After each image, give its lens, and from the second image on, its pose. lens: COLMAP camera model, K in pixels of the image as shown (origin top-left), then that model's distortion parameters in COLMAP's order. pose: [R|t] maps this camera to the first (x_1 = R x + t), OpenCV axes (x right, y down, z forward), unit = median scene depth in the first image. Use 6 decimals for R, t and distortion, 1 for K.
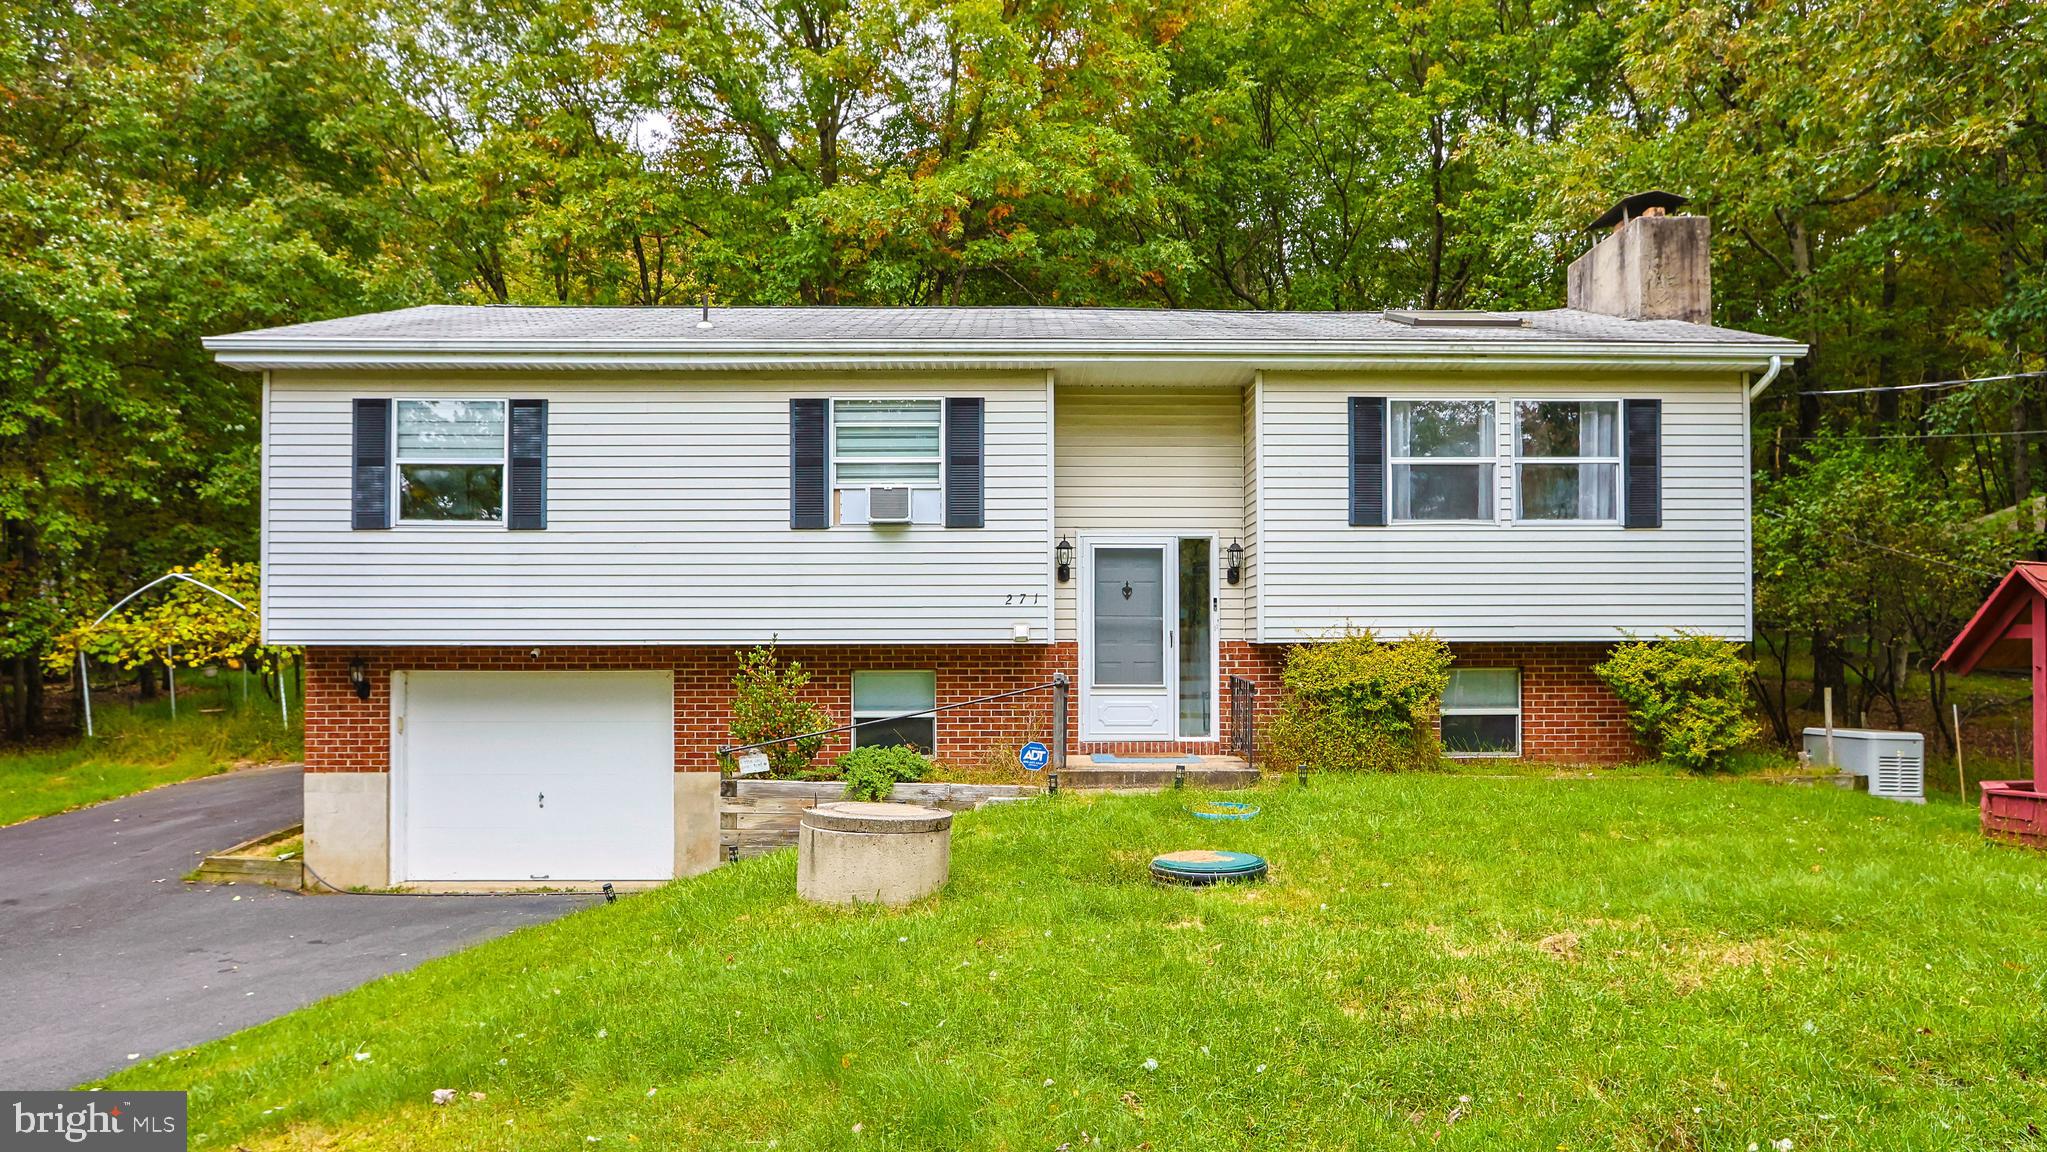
lens RADIAL K [[1279.6, 0, 1041.3], [0, 1279.6, 622.7], [0, 0, 1]] dist [-0.020218, 0.003093]
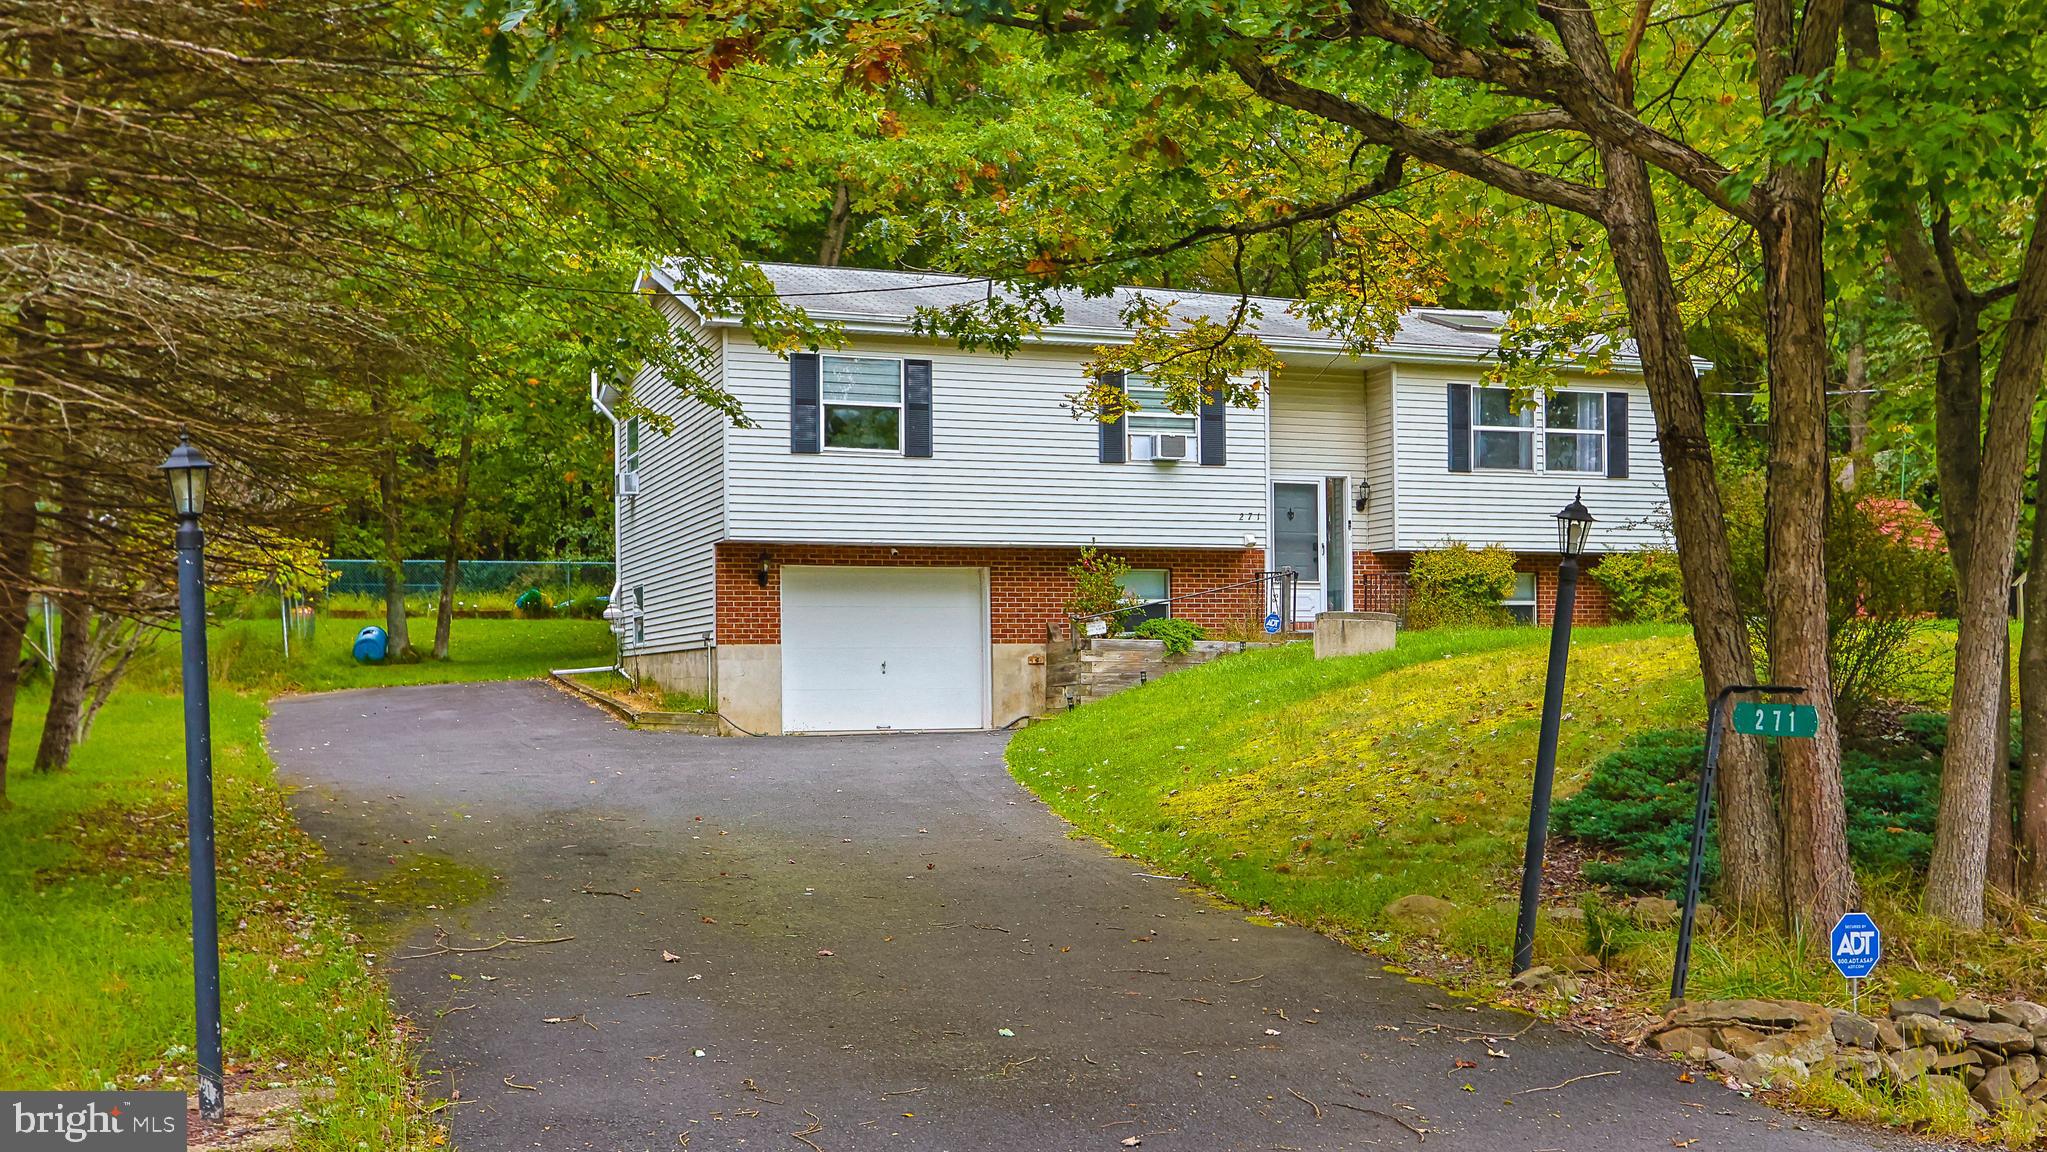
lens RADIAL K [[1928.7, 0, 1024.0], [0, 1928.7, 617.7], [0, 0, 1]] dist [0.004432, 0.001378]
pose [[0.944602, 0.002361, 0.328208, -0.943219], [-0.000034, 0.999975, -0.007097, 0.107751], [-0.328217, 0.006693, 0.944579, -0.929536]]
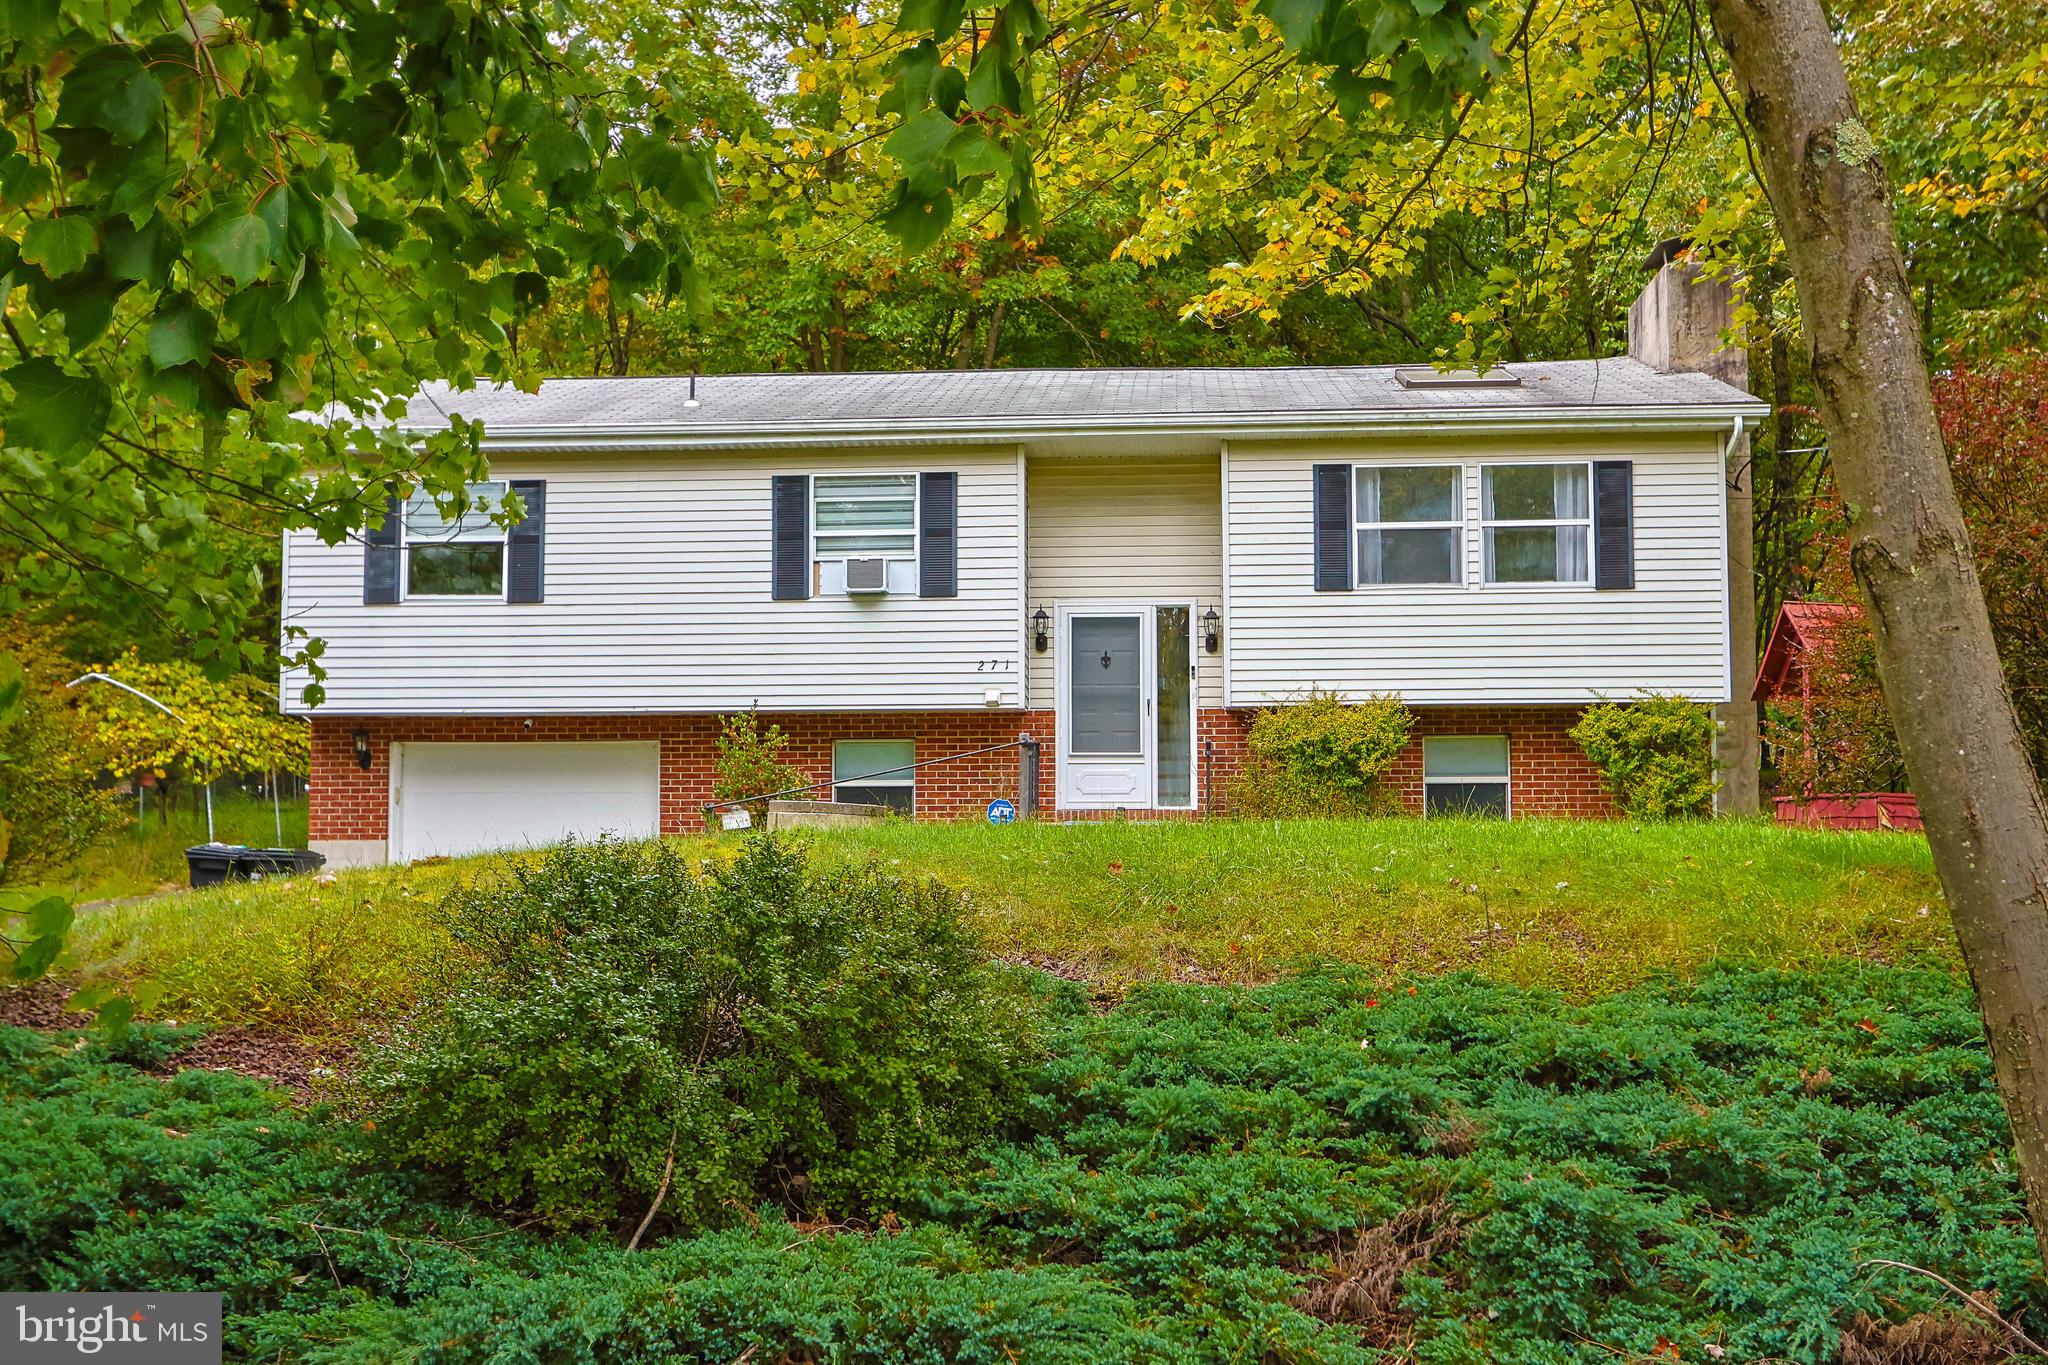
lens RADIAL K [[2127.5, 0, 1024.0], [0, 2127.5, 682.5], [0, 0, 1]] dist [0.002051, -0.018879]
pose [[0.995716, -0.007620, -0.092150, 0.165367], [0.002099, 0.998205, -0.059859, 0.097003], [0.092441, 0.059409, 0.993944, -0.692684]]
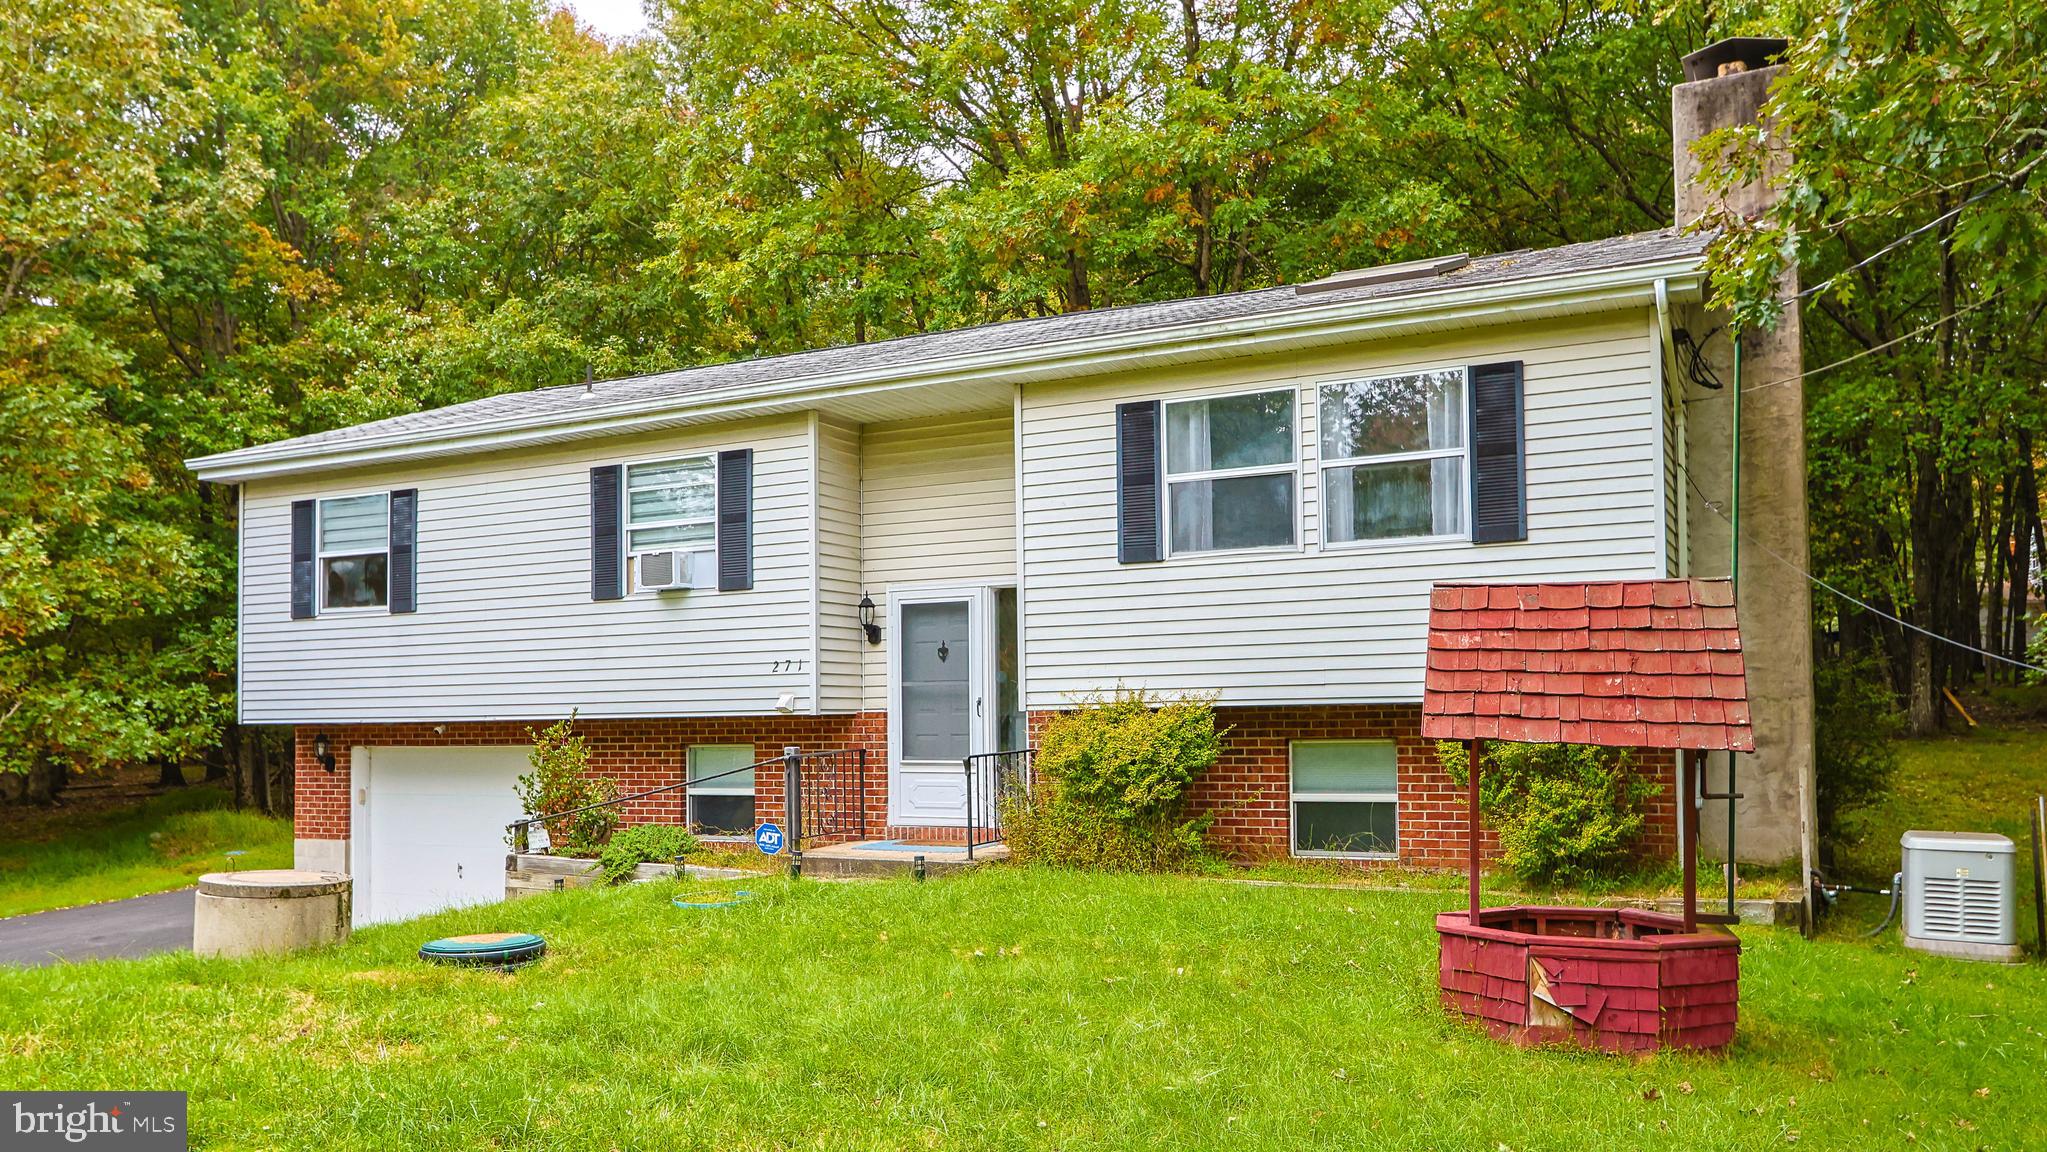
lens RADIAL K [[1586.0, 0, 1019.7], [0, 1586.0, 655.9], [0, 0, 1]] dist [-0.011033, -0.001103]
pose [[0.876633, -0.029593, -0.480248, 0.661984], [0.020745, 0.999503, -0.023723, 0.004580], [0.480712, 0.010833, 0.876812, 0.092144]]
